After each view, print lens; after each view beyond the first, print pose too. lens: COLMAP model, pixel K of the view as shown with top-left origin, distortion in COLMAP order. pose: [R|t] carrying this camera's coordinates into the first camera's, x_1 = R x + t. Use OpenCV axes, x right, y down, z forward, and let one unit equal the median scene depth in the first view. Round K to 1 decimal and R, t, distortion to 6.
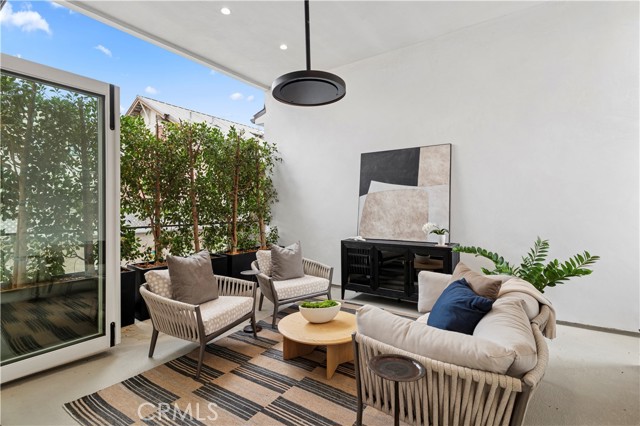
lens RADIAL K [[313.2, 0, 322.1], [0, 313.2, 207.7], [0, 0, 1]] dist [0.004774, 0.001099]
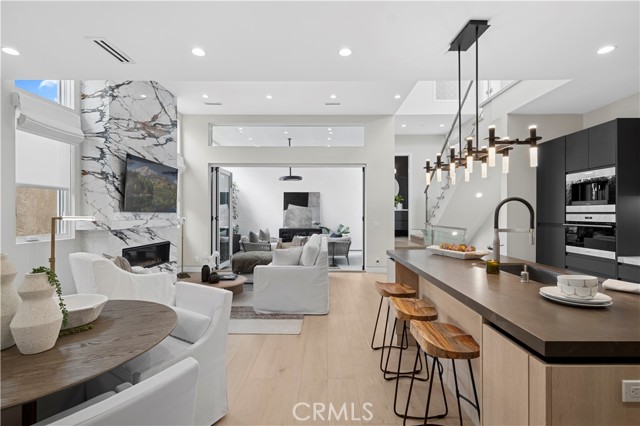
lens RADIAL K [[297.3, 0, 325.1], [0, 297.3, 213.4], [0, 0, 1]] dist [-0.000354, 0.000027]
pose [[0.822501, 0.008369, 0.568703, -0.998261], [-0.007978, 0.999963, -0.003177, -0.009476], [-0.568708, -0.001924, 0.822537, -1.143984]]
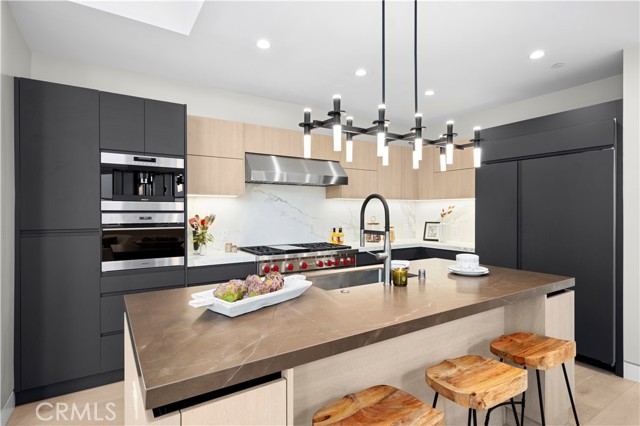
lens RADIAL K [[326.9, 0, 321.3], [0, 326.9, 213.1], [0, 0, 1]] dist [0.002723, 0.001565]
pose [[-0.921125, 0.005163, 0.389232, -0.576298], [0.005676, 0.999984, 0.000169, -0.013753], [-0.389225, 0.002365, -0.921140, -0.470169]]
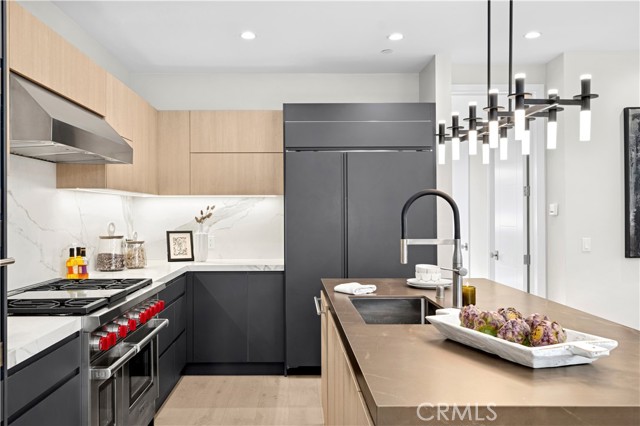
lens RADIAL K [[540.3, 0, 287.6], [0, 540.3, 218.3], [0, 0, 1]] dist [-0.034461, -0.000008]
pose [[-0.833236, 0.014690, -0.552722, -0.044778], [0.012998, 0.999891, 0.006980, -0.013900], [0.552764, -0.001368, -0.833336, -0.557124]]
